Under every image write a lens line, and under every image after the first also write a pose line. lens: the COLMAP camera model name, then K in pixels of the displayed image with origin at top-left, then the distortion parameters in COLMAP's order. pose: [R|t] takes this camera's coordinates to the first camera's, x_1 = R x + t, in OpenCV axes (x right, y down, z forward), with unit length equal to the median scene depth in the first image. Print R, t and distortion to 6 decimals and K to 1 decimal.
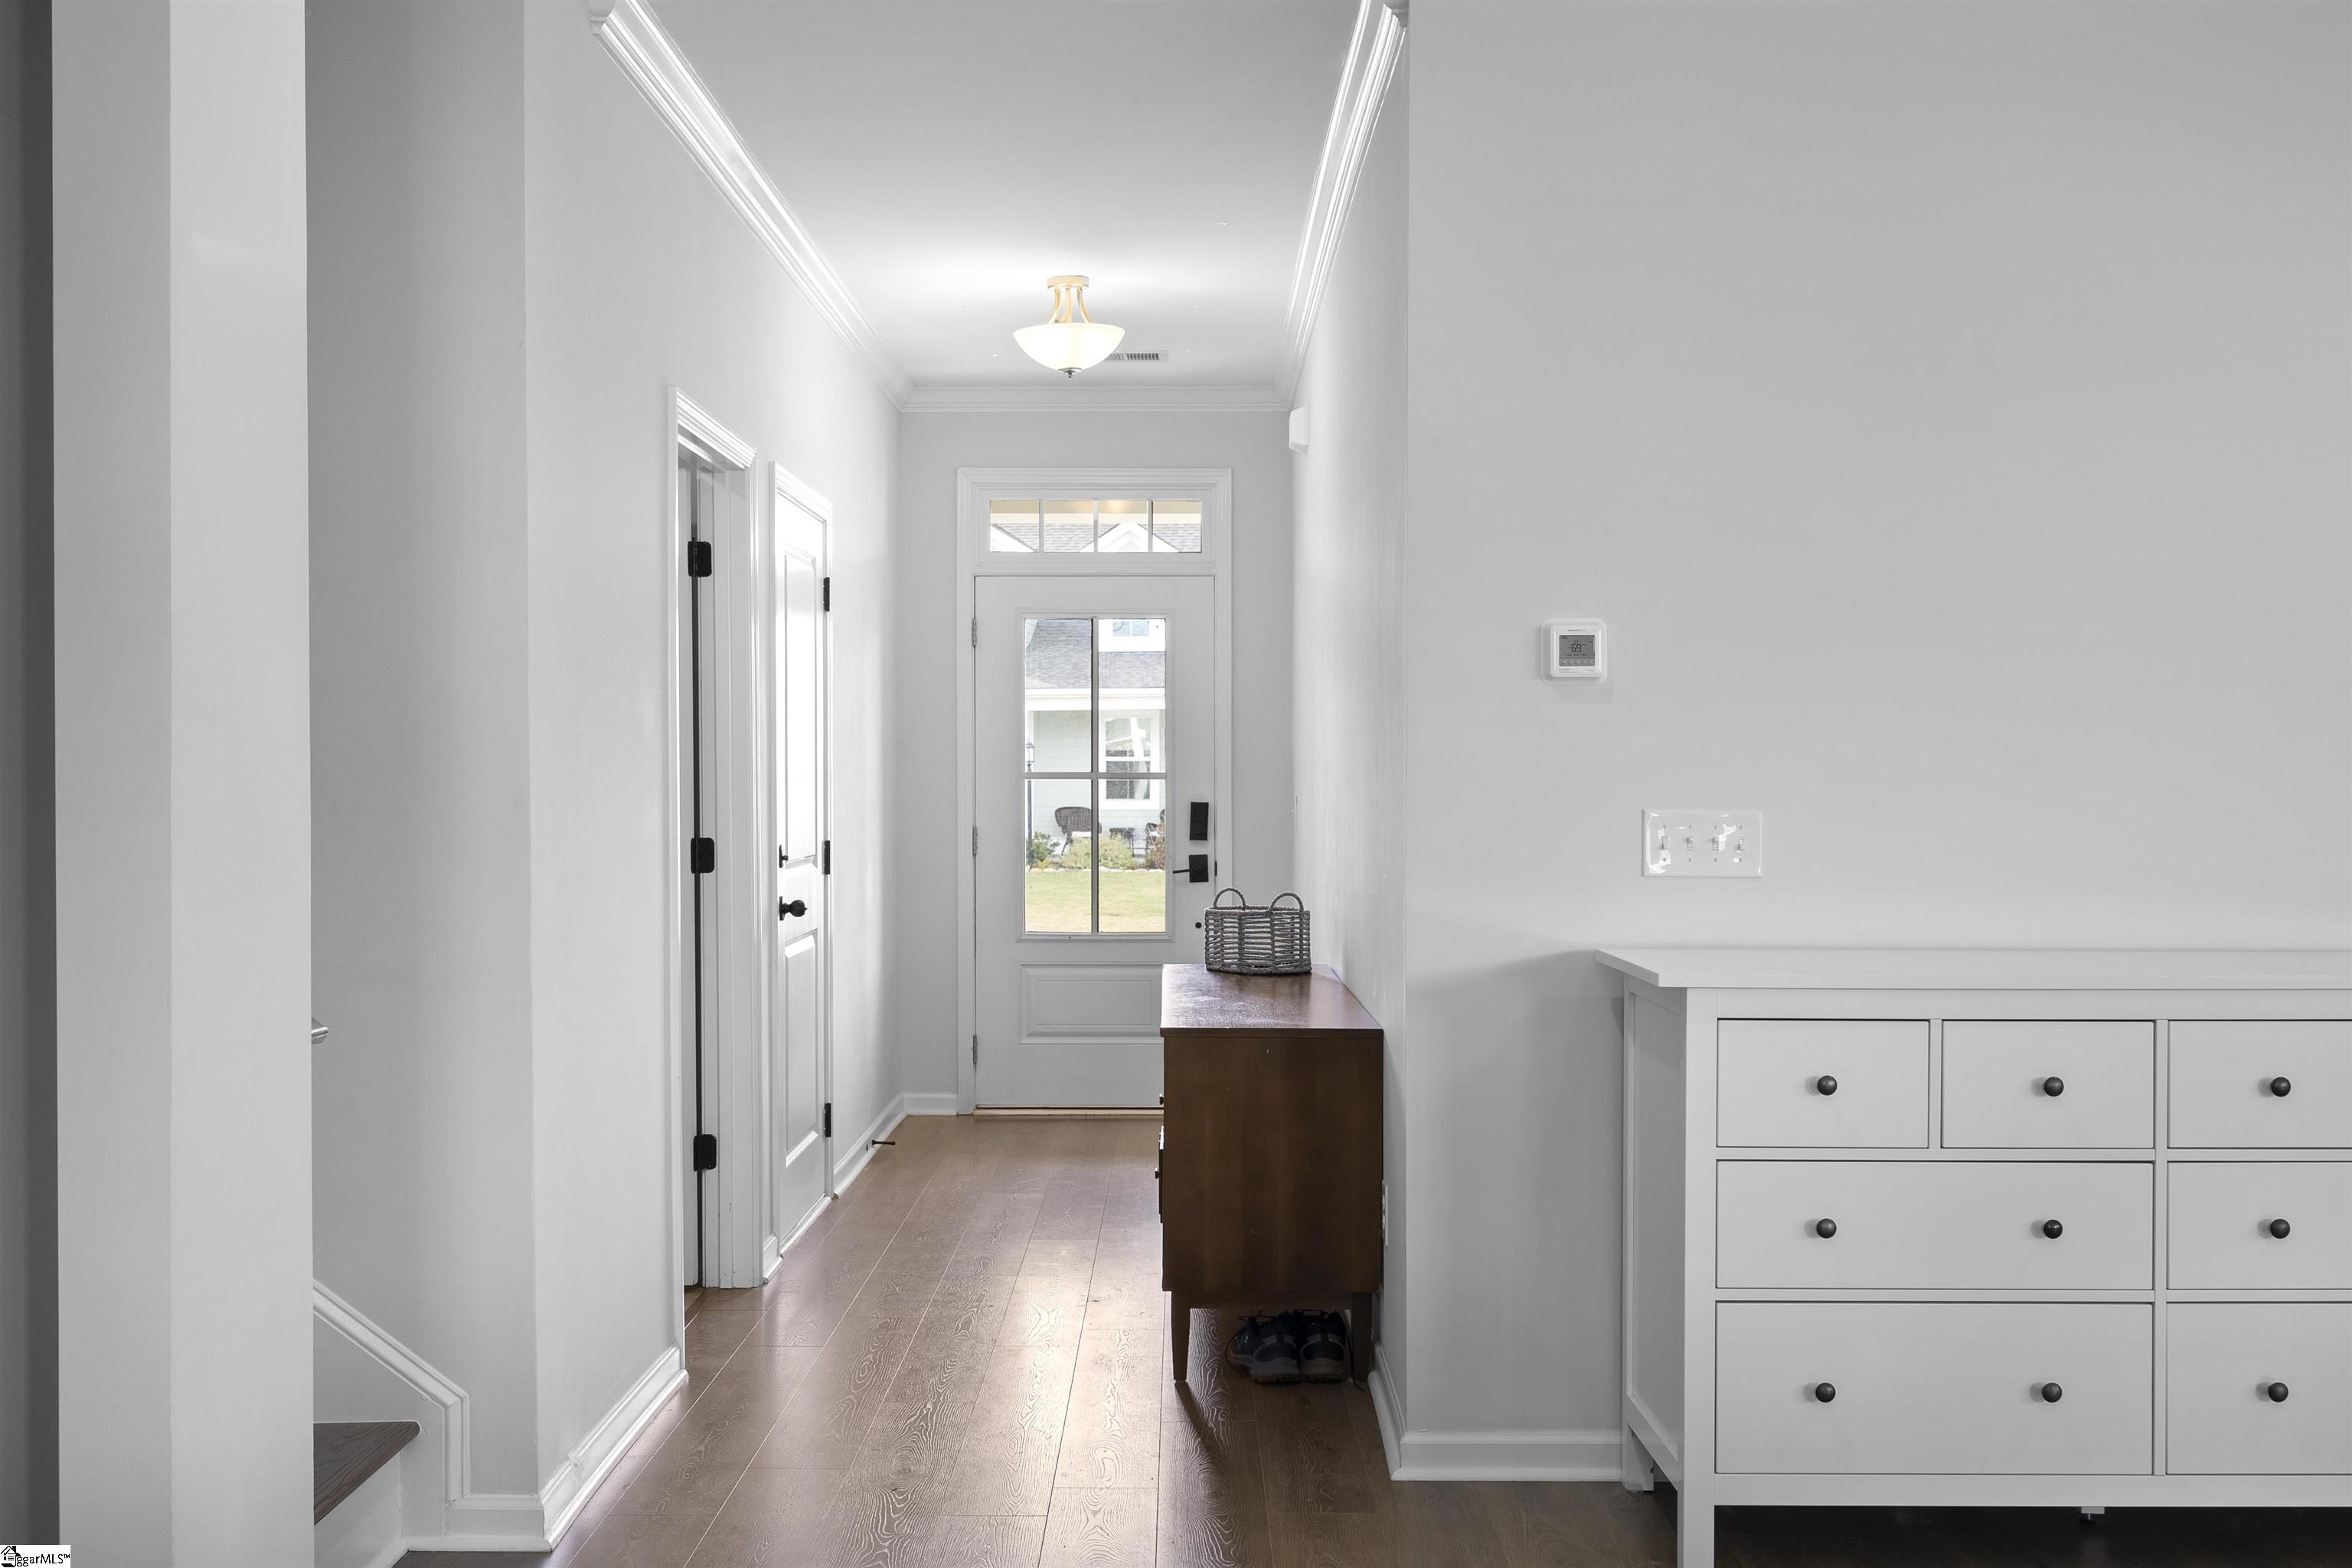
lens RADIAL K [[2340.1, 0, 1176.0], [0, 2340.1, 784.0], [0, 0, 1]] dist [0.003569, 0.002927]
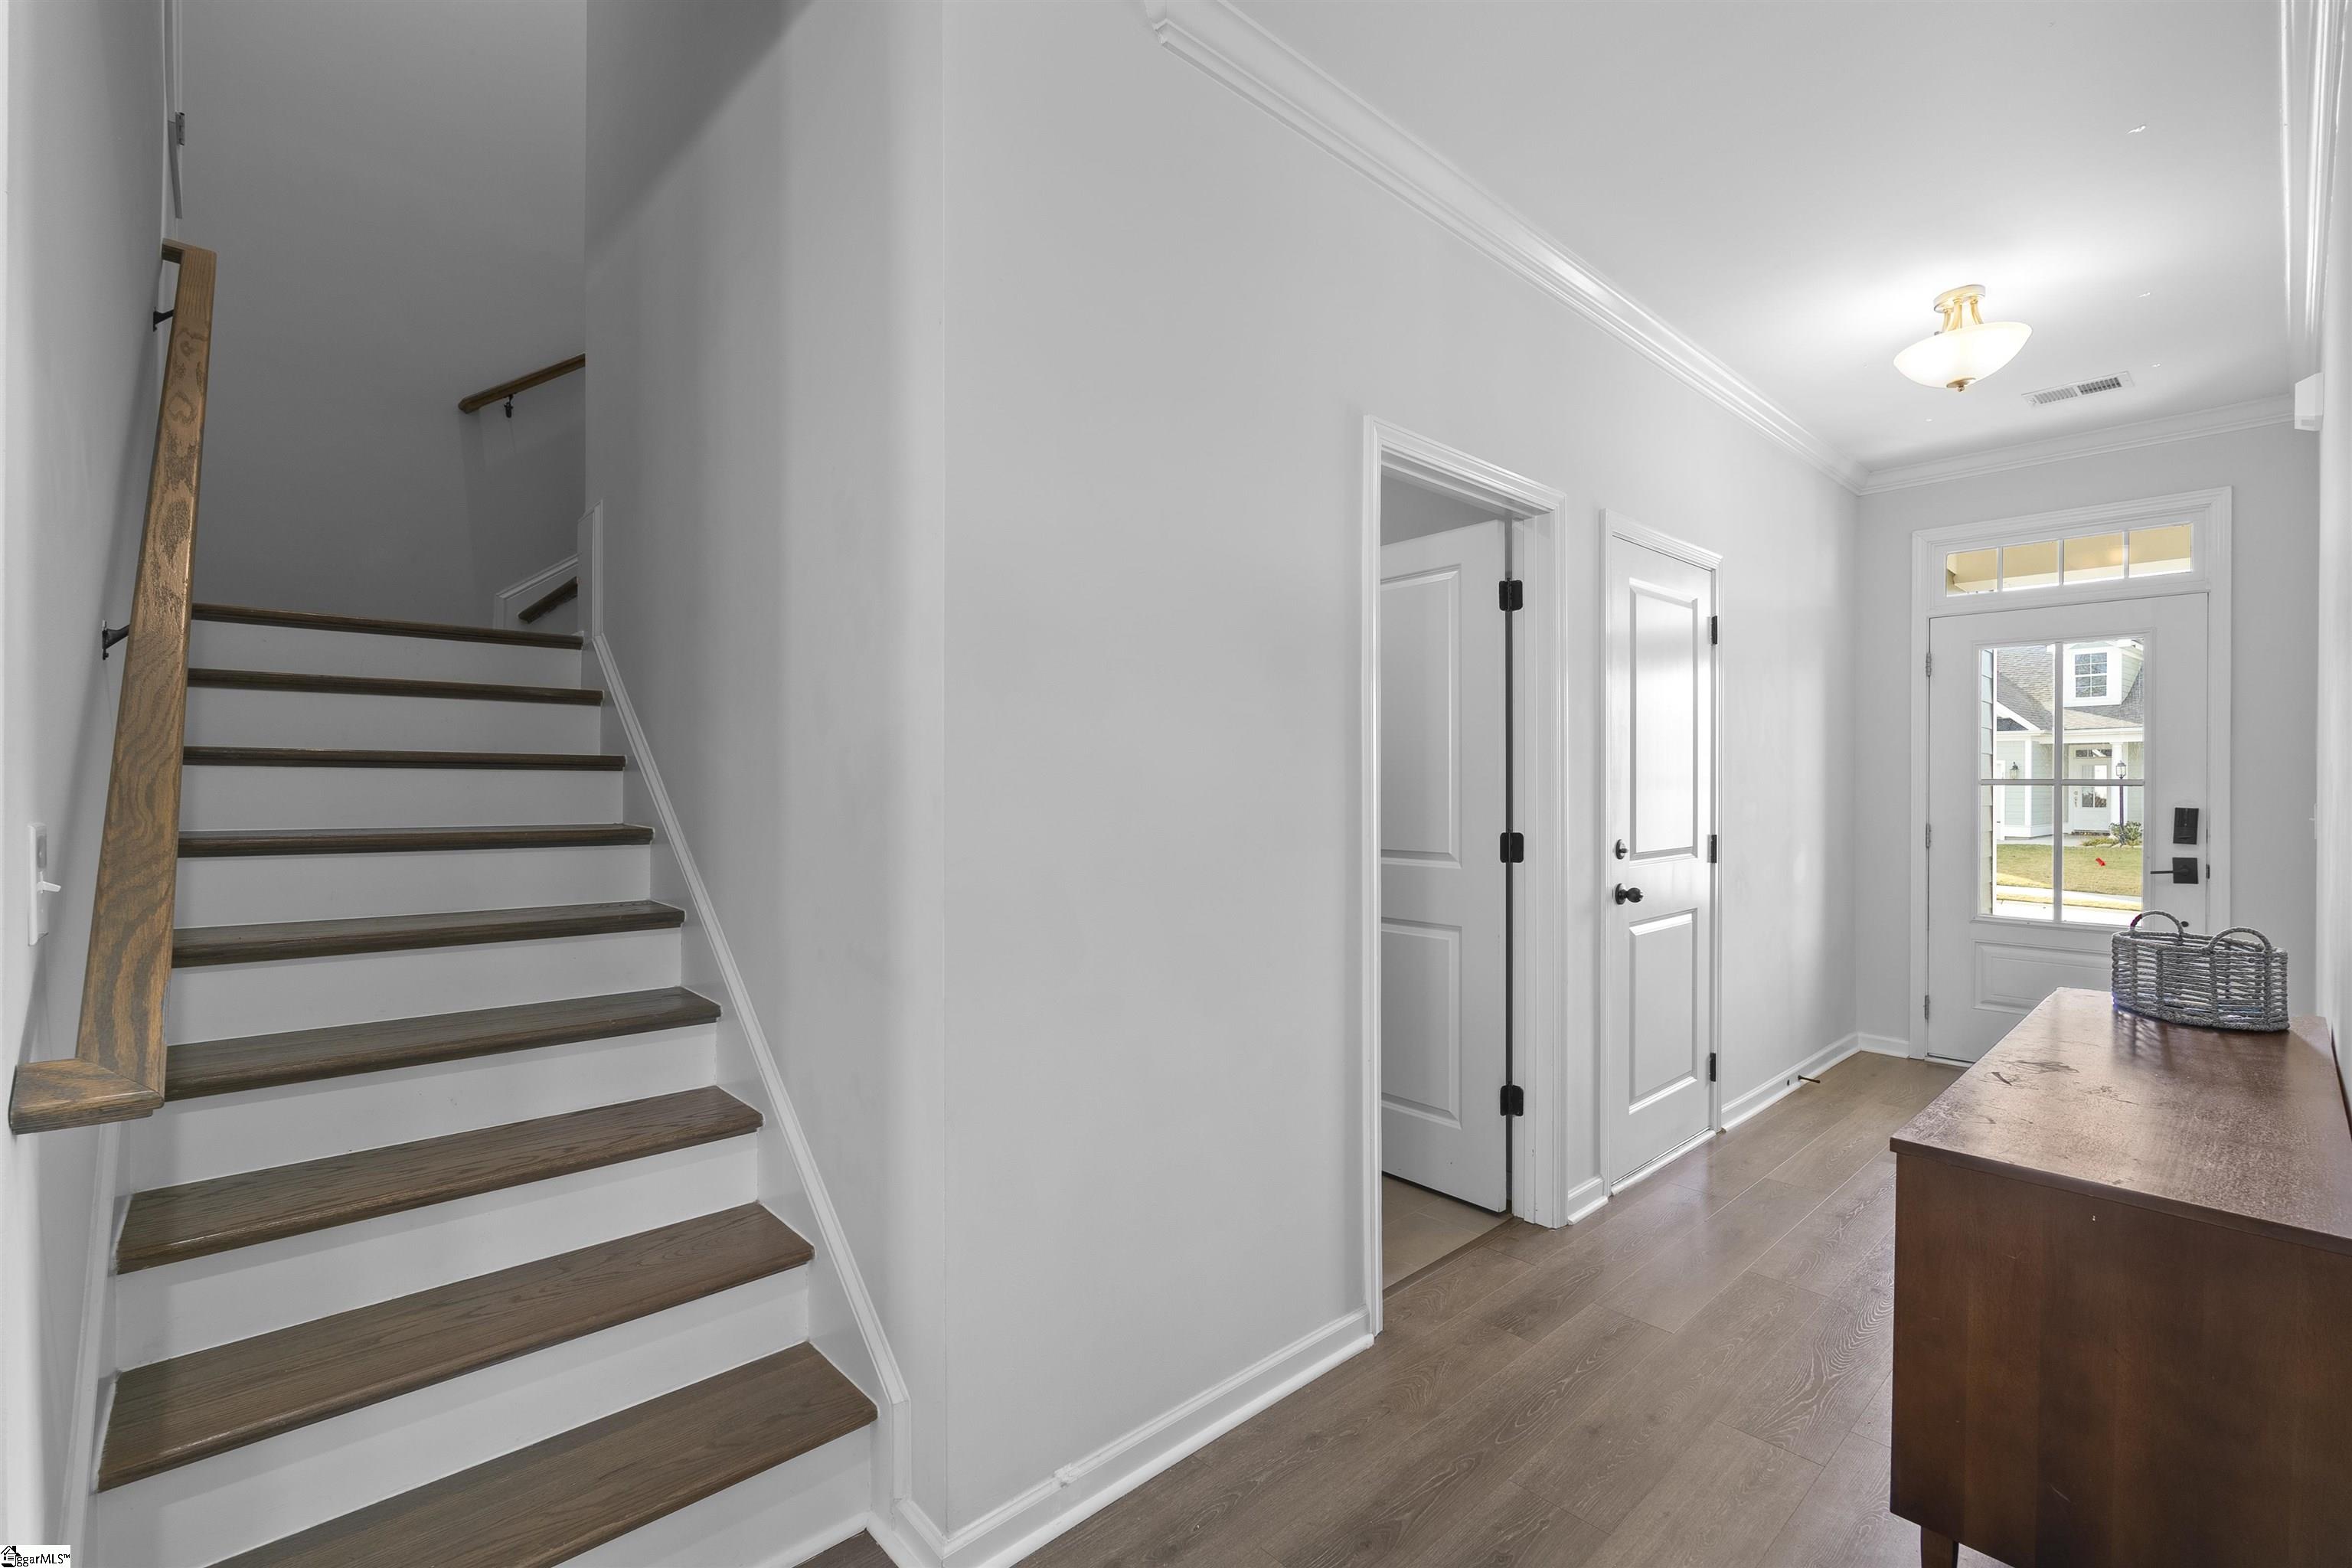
lens RADIAL K [[1020.0, 0, 1176.0], [0, 1020.0, 784.0], [0, 0, 1]] dist [-0.004234, -0.000301]
pose [[0.674354, 0.004649, -0.738394, 0.050437], [-0.006501, 0.999979, 0.000358, -0.000331], [0.738380, 0.004559, 0.674370, 0.437582]]
